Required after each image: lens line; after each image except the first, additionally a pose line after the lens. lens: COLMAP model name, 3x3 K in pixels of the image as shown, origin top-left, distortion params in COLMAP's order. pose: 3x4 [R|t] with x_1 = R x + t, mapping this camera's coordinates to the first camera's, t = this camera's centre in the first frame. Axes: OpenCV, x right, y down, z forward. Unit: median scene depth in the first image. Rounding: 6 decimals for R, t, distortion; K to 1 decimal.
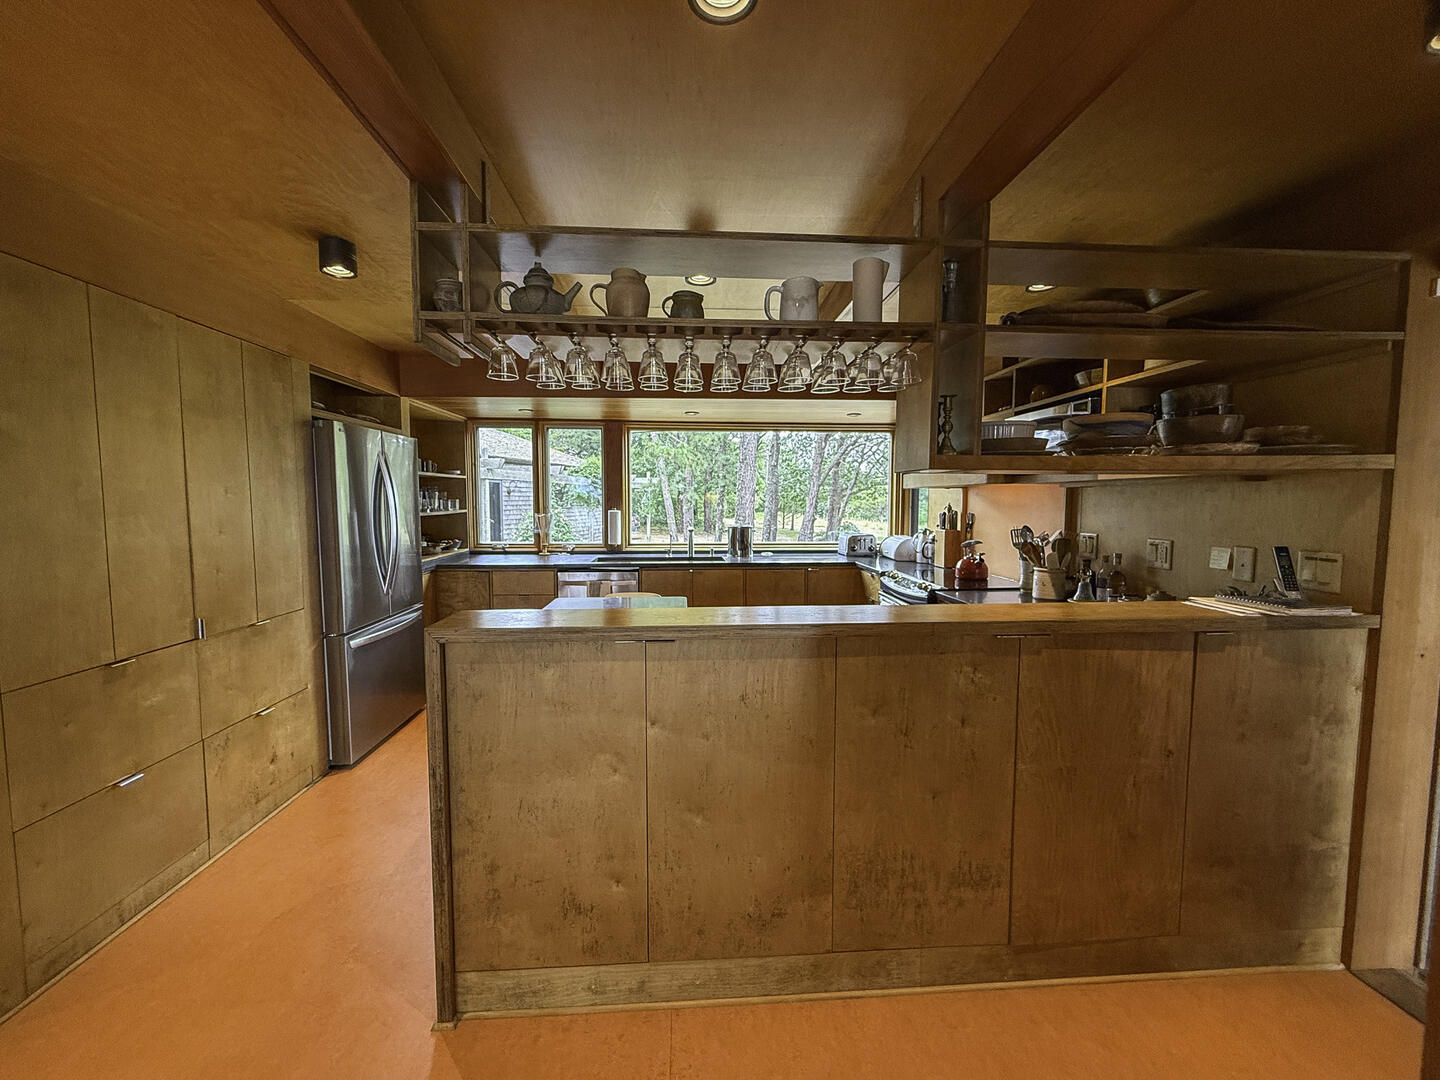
lens RADIAL K [[585.8, 0, 729.9], [0, 585.8, 547.2], [0, 0, 1]] dist [-0.000525, -0.000486]
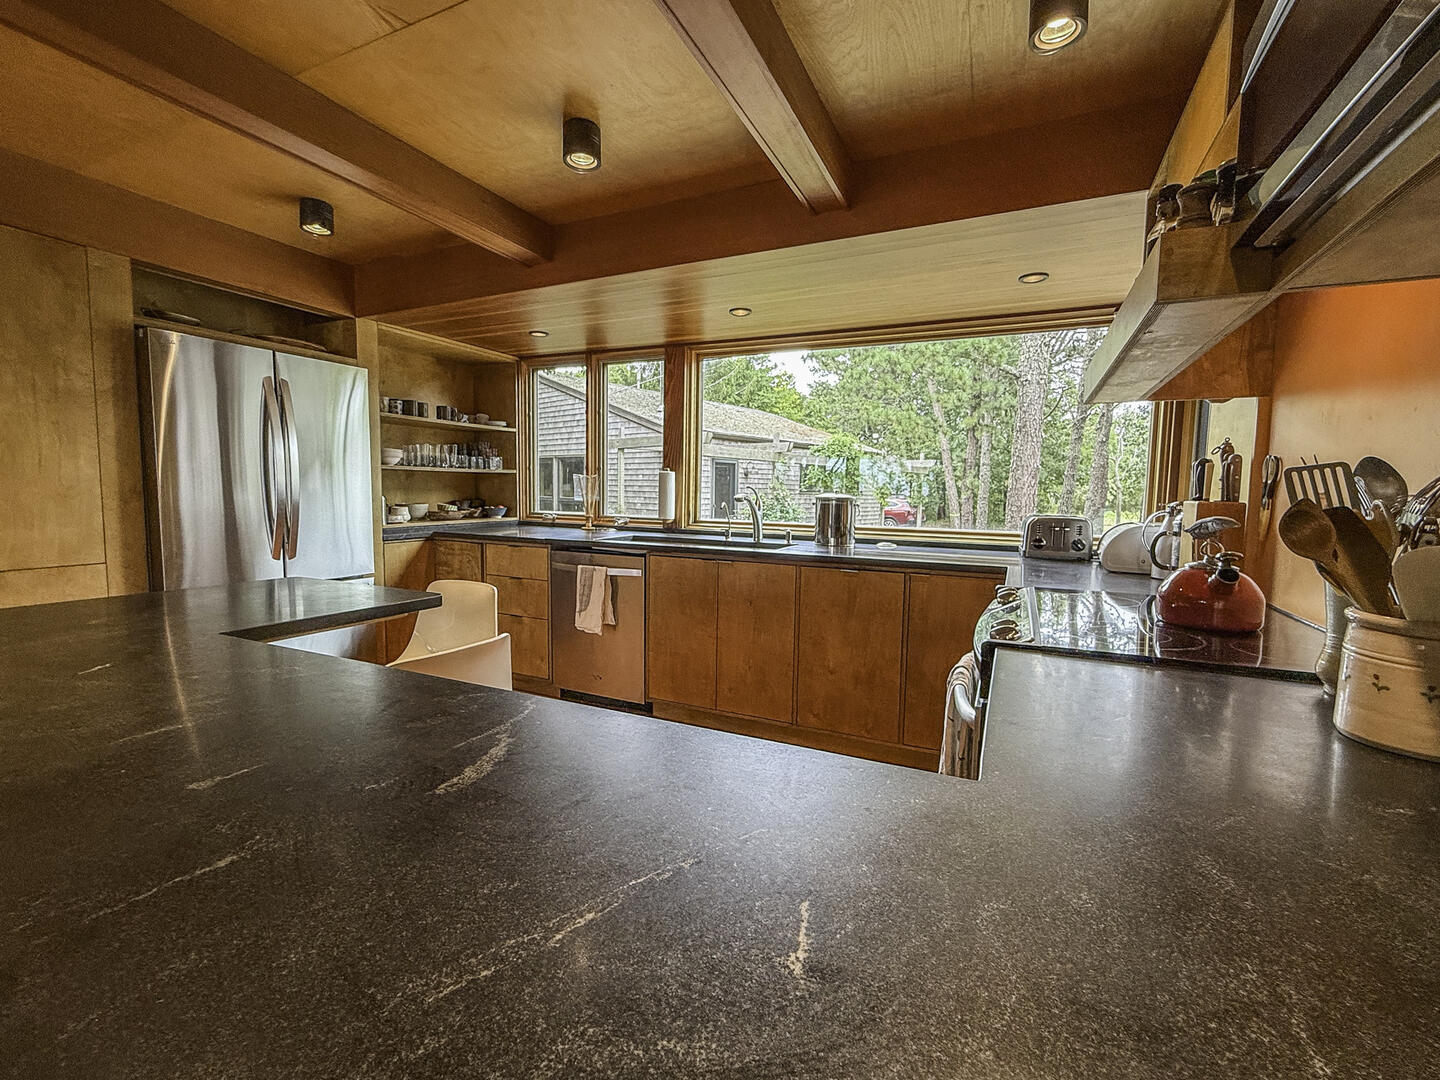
lens RADIAL K [[630.4, 0, 721.4], [0, 630.4, 542.3], [0, 0, 1]] dist [-0.017386, -0.000178]
pose [[0.867660, 0.054536, -0.494158, 0.242987], [-0.056661, 0.998336, 0.010690, 0.010999], [0.493918, 0.018724, 0.869307, 0.374967]]
